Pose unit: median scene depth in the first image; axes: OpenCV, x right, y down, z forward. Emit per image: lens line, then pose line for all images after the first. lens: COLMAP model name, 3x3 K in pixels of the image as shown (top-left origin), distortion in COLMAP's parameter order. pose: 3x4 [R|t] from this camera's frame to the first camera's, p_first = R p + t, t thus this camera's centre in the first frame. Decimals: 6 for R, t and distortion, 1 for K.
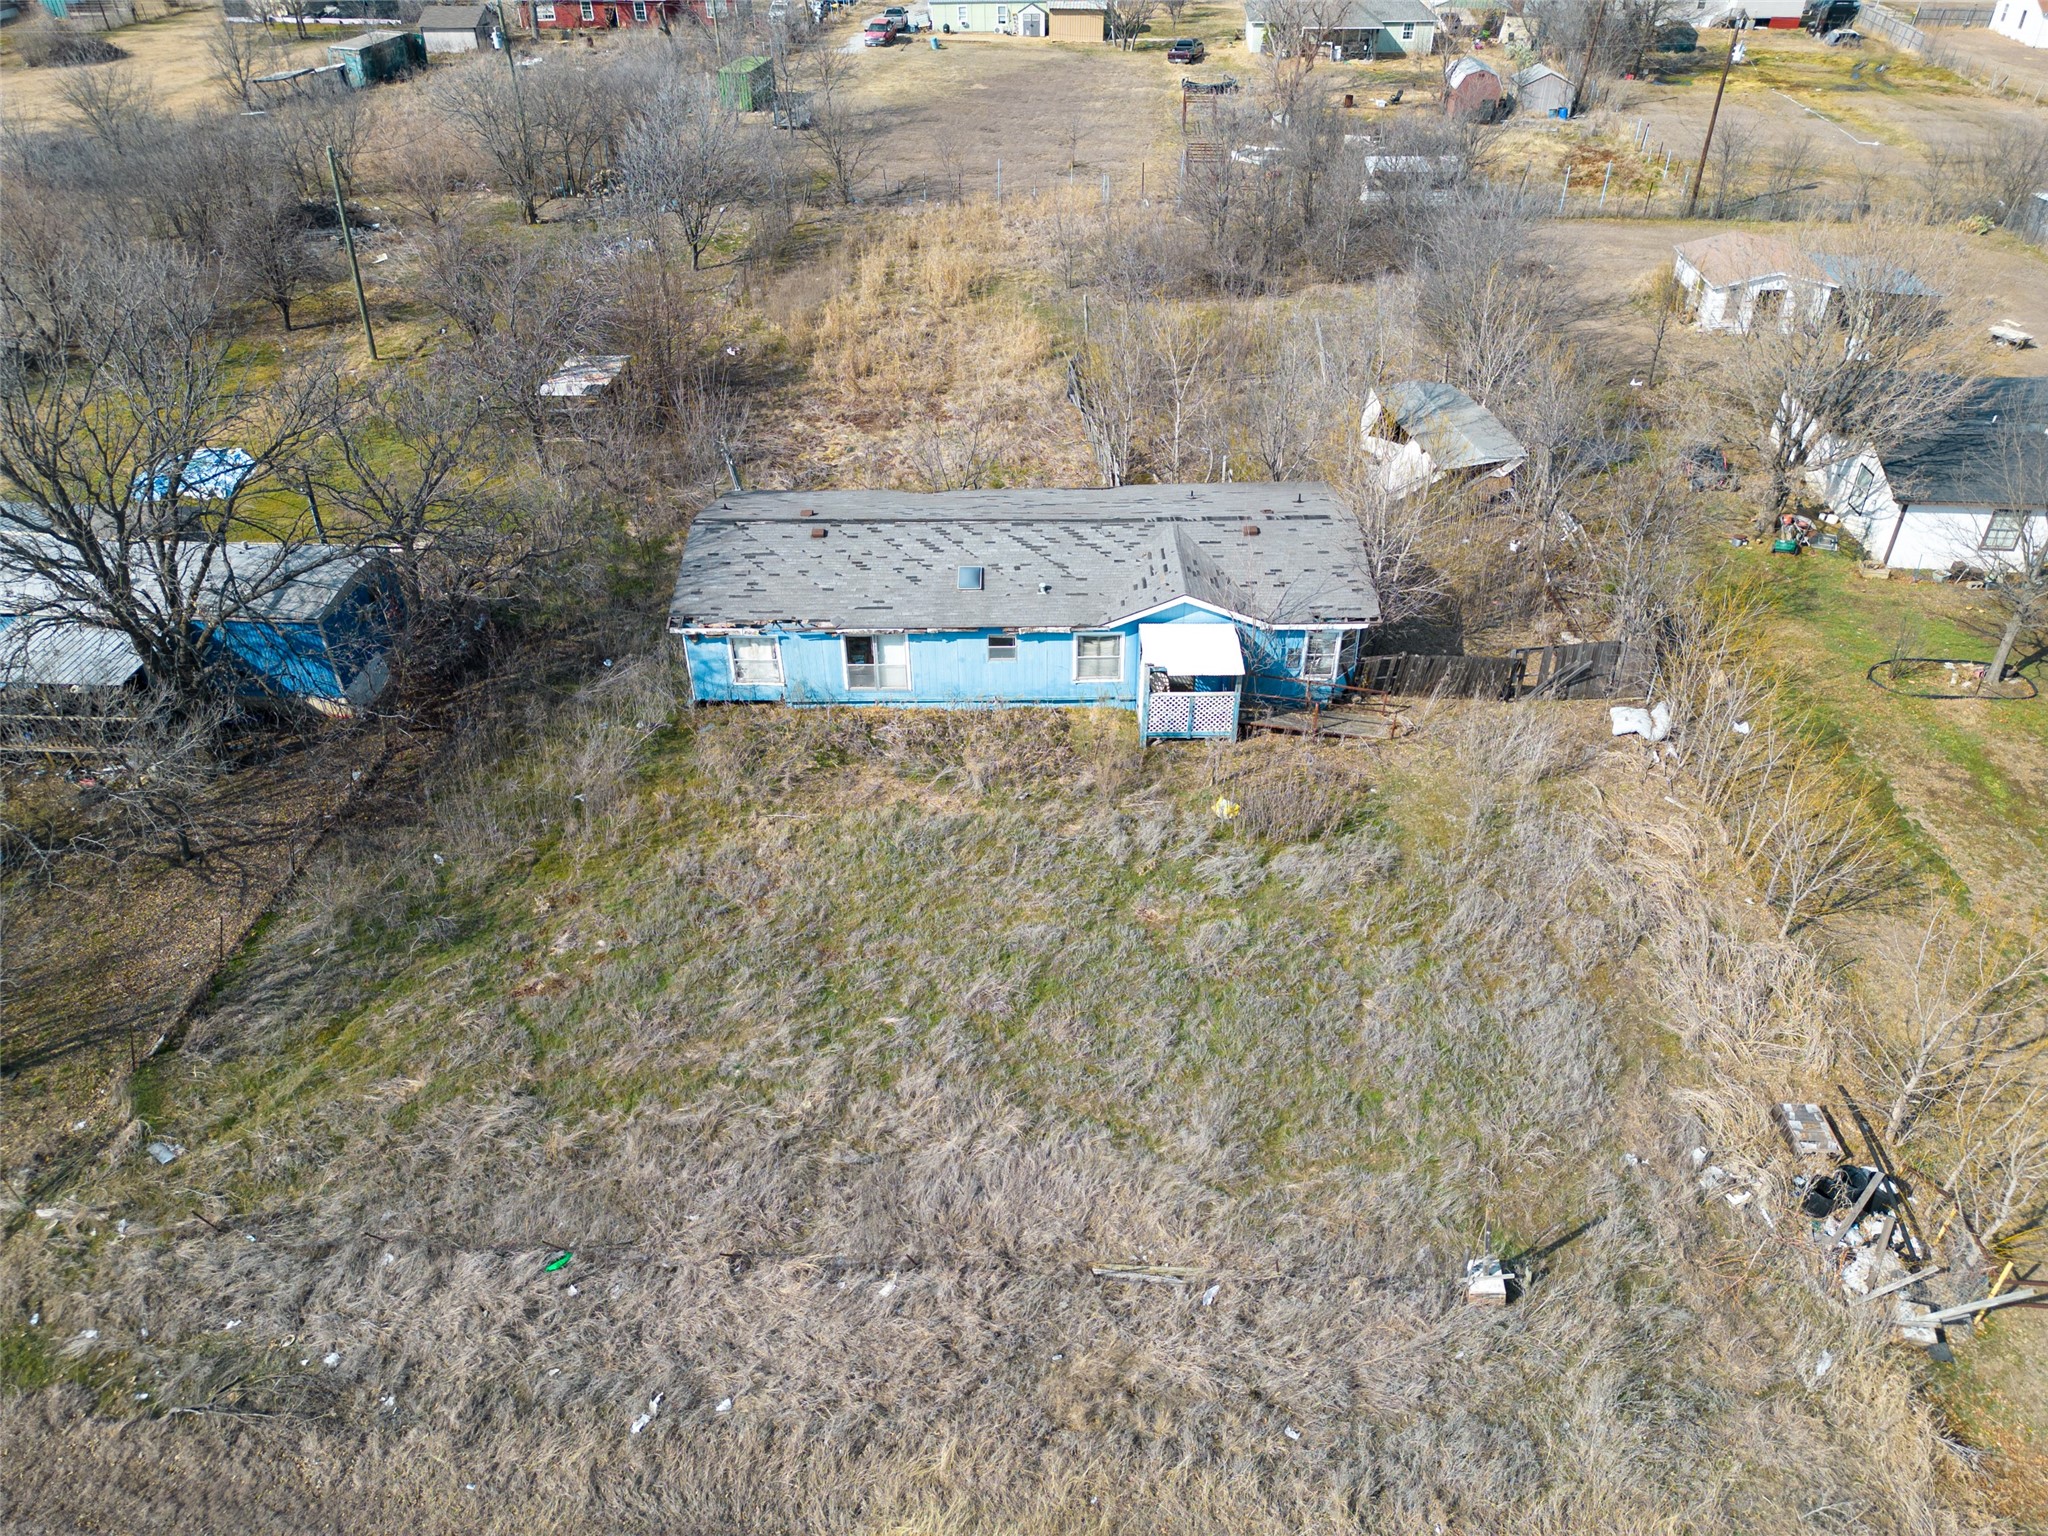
lens RADIAL K [[1427.9, 0, 1030.0], [0, 1427.9, 758.9], [0, 0, 1]] dist [0.056201, -0.038324]
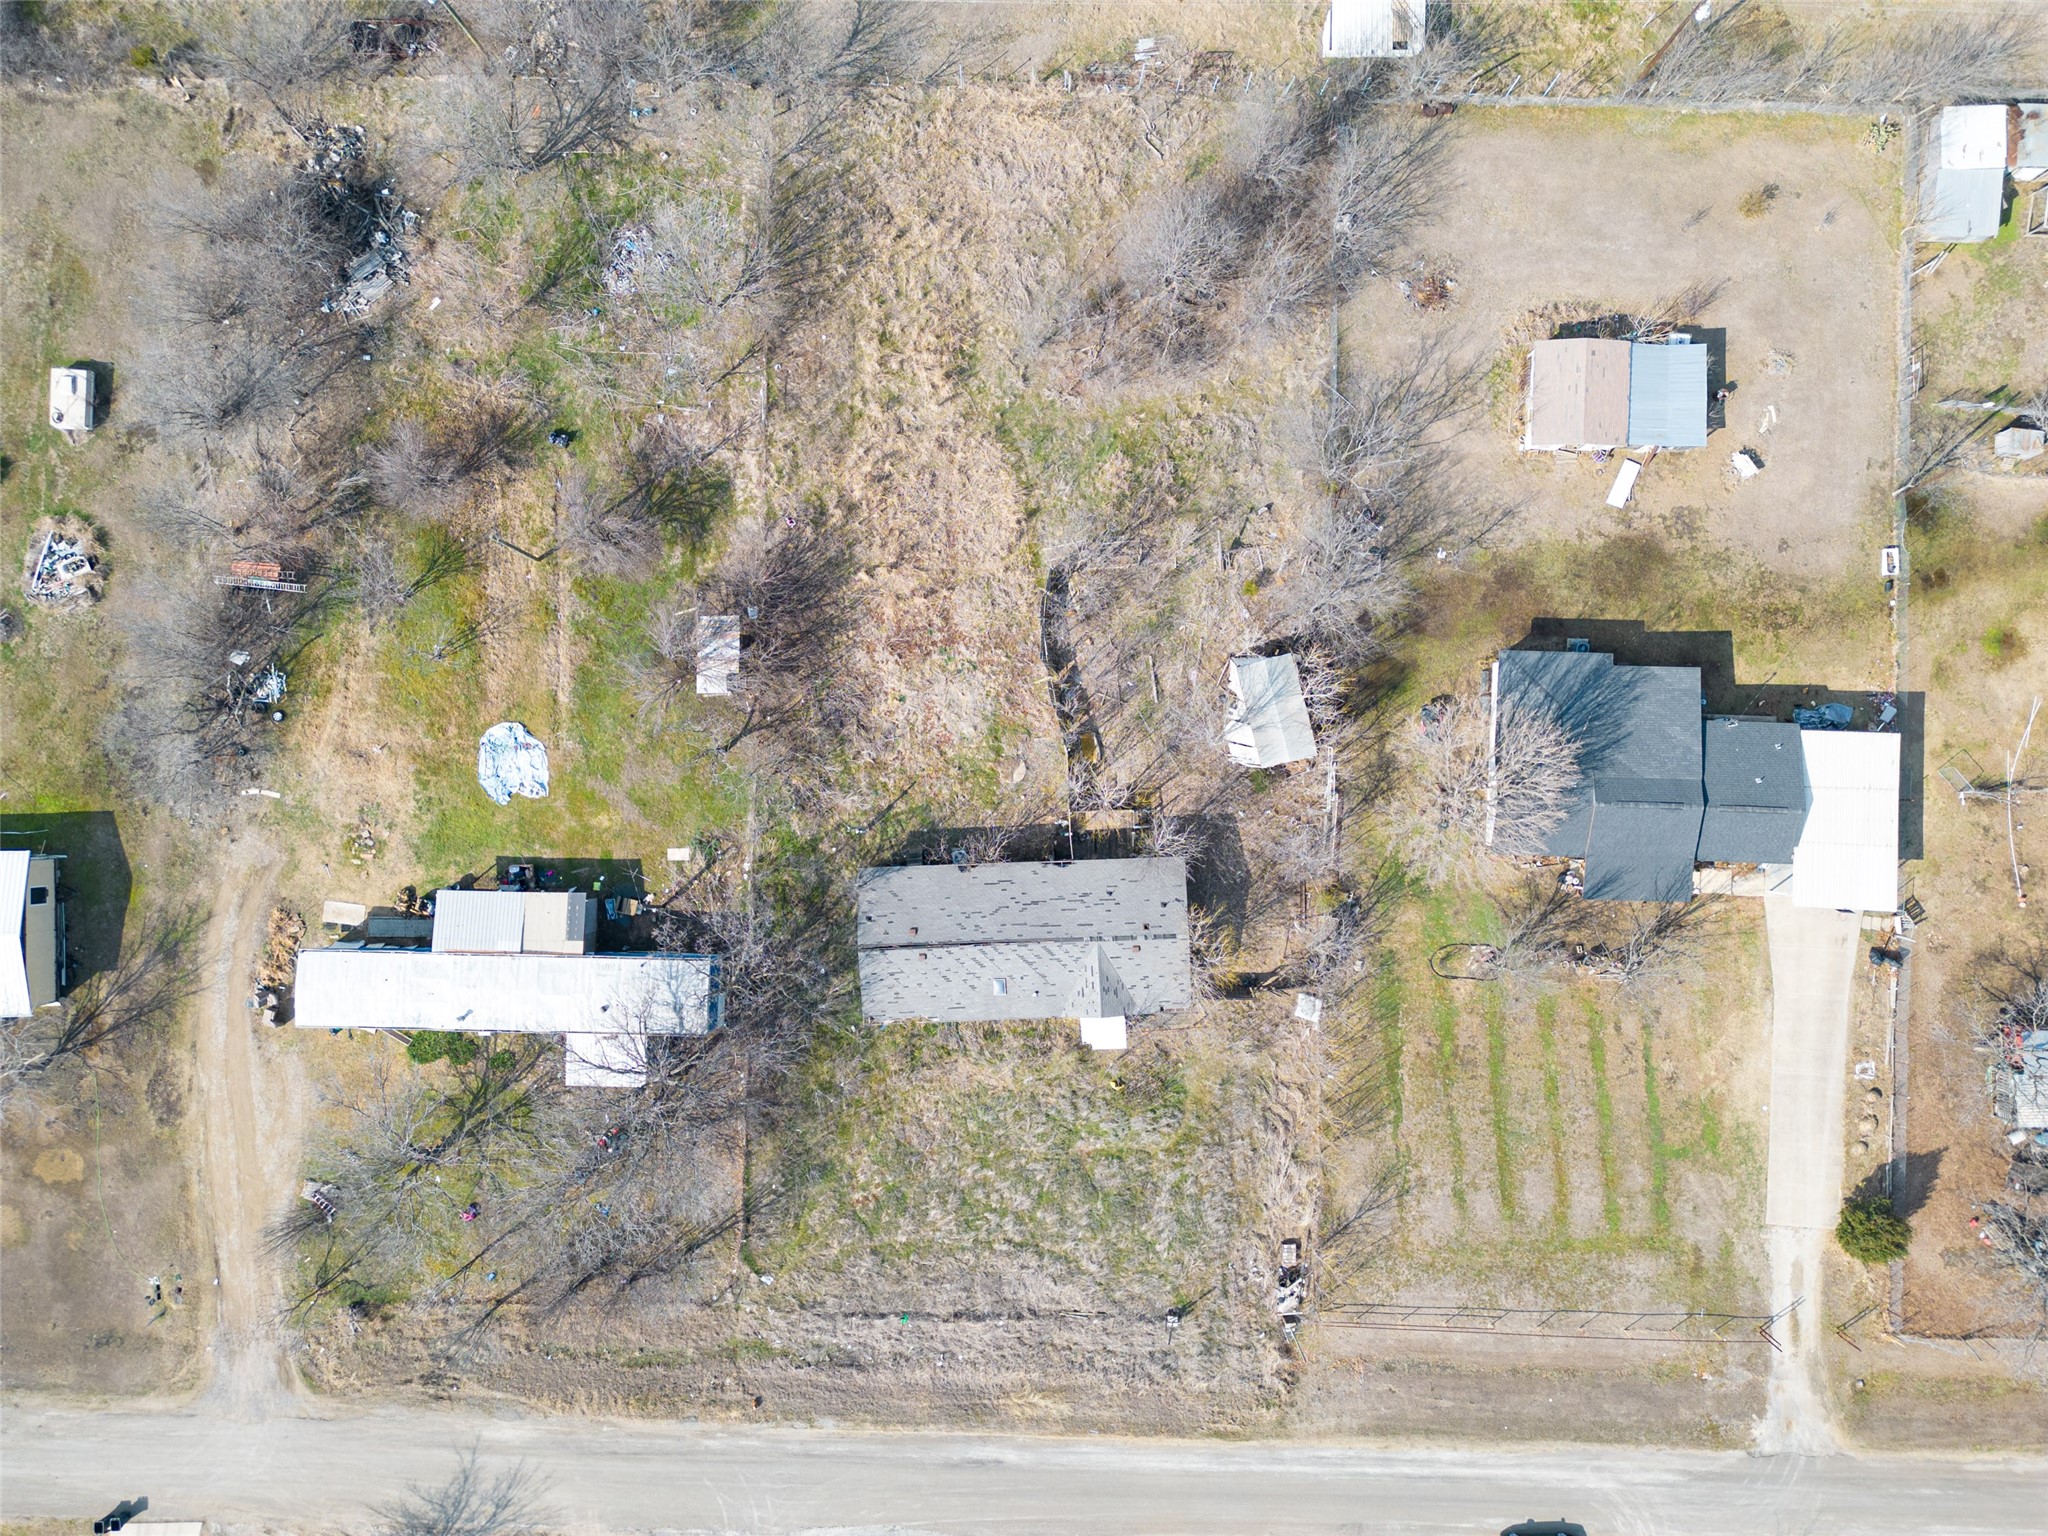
lens RADIAL K [[1427.9, 0, 1017.4], [0, 1427.9, 767.6], [0, 0, 1]] dist [0.056201, -0.038324]
pose [[0.999167, -0.038816, -0.012631, 0.023776], [0.033174, 0.591868, 0.805352, -2.049038], [-0.023784, -0.805100, 0.592662, 0.016897]]
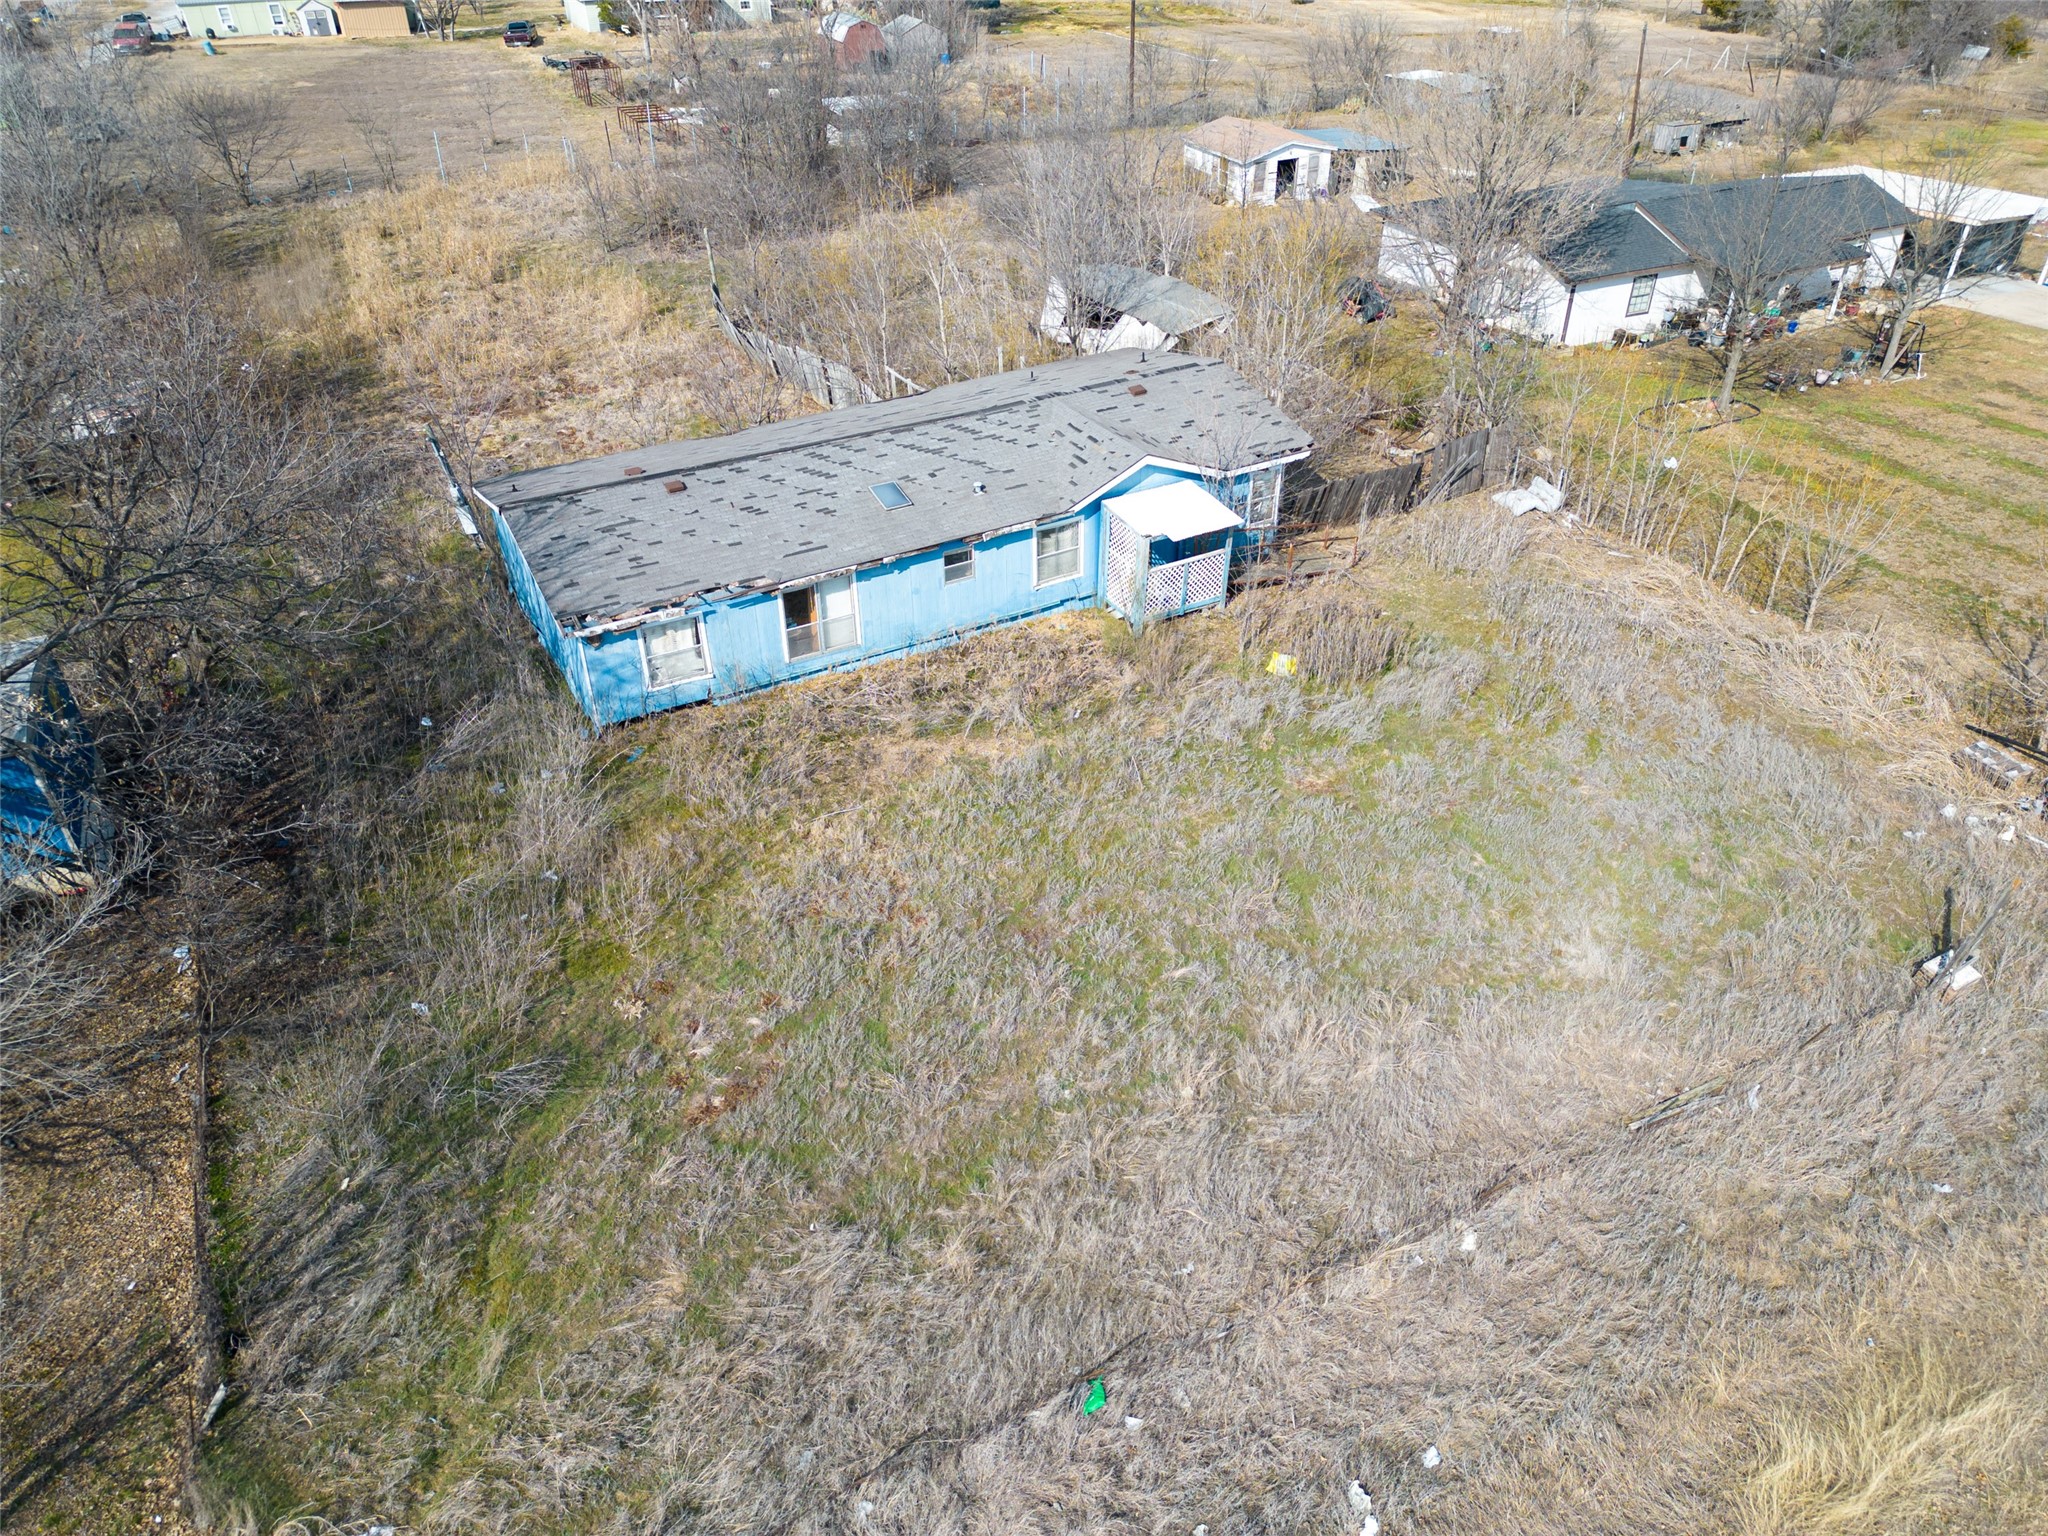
lens RADIAL K [[1427.9, 0, 1022.6], [0, 1427.9, 767.5], [0, 0, 1]] dist [0.056201, -0.038324]
pose [[0.873555, -0.276267, 0.400721, -0.359295], [0.282769, 0.958171, 0.044161, 0.009636], [-0.396160, 0.074734, 0.915135, 0.226952]]
